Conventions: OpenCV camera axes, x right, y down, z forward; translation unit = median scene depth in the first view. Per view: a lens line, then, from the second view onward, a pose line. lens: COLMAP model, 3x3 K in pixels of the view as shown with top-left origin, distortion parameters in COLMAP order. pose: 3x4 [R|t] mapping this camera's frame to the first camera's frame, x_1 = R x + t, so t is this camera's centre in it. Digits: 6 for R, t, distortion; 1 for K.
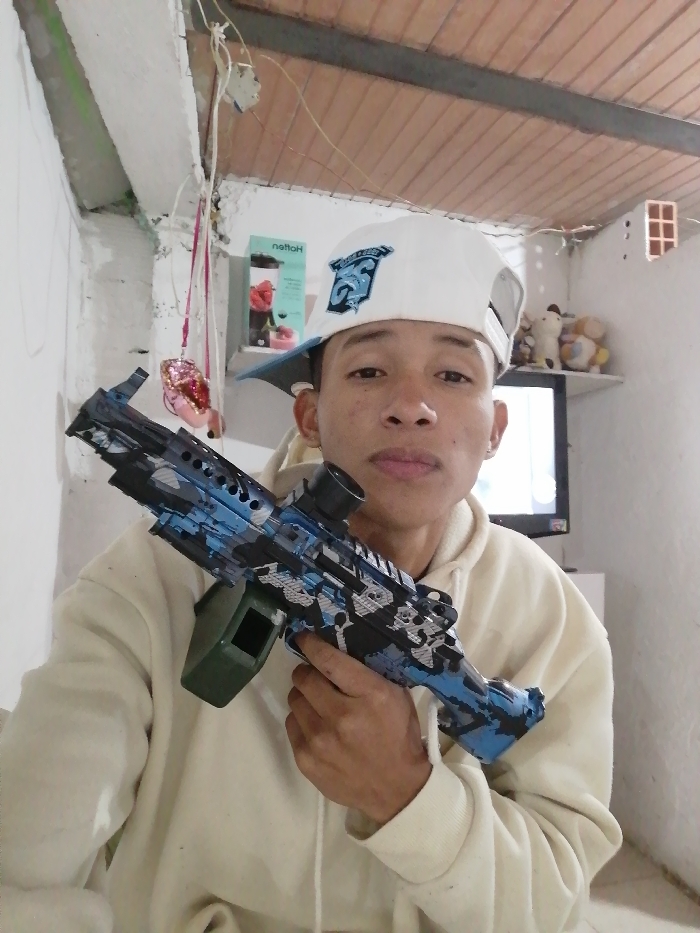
lens RADIAL K [[640.1, 0, 350.0], [0, 640.1, 466.5], [0, 0, 1]] dist [-0.007838, 0.007881]
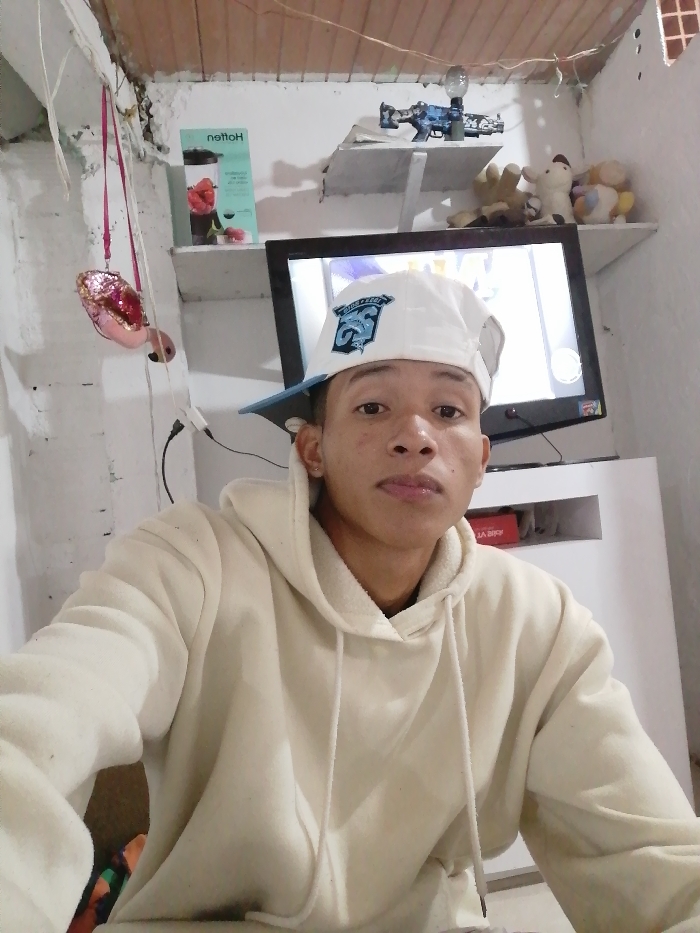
lens RADIAL K [[640.1, 0, 350.0], [0, 640.1, 466.5], [0, 0, 1]] dist [-0.007838, 0.007881]
pose [[0.983088, -0.135171, -0.123563, 0.113309], [0.137377, 0.990473, 0.009476, 0.110606], [0.121105, -0.026291, 0.992291, 0.156523]]
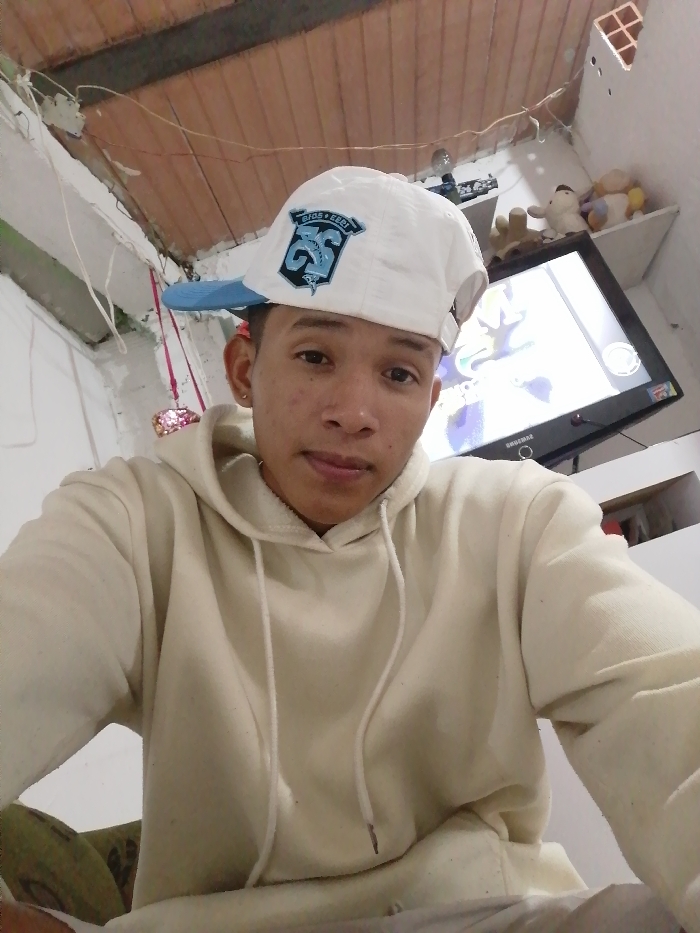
lens RADIAL K [[640.1, 0, 350.0], [0, 640.1, 466.5], [0, 0, 1]] dist [-0.007838, 0.007881]
pose [[0.861234, -0.426277, -0.276703, 0.172447], [0.362504, 0.896873, -0.253396, 0.219645], [0.356184, 0.117928, 0.926944, 0.171919]]
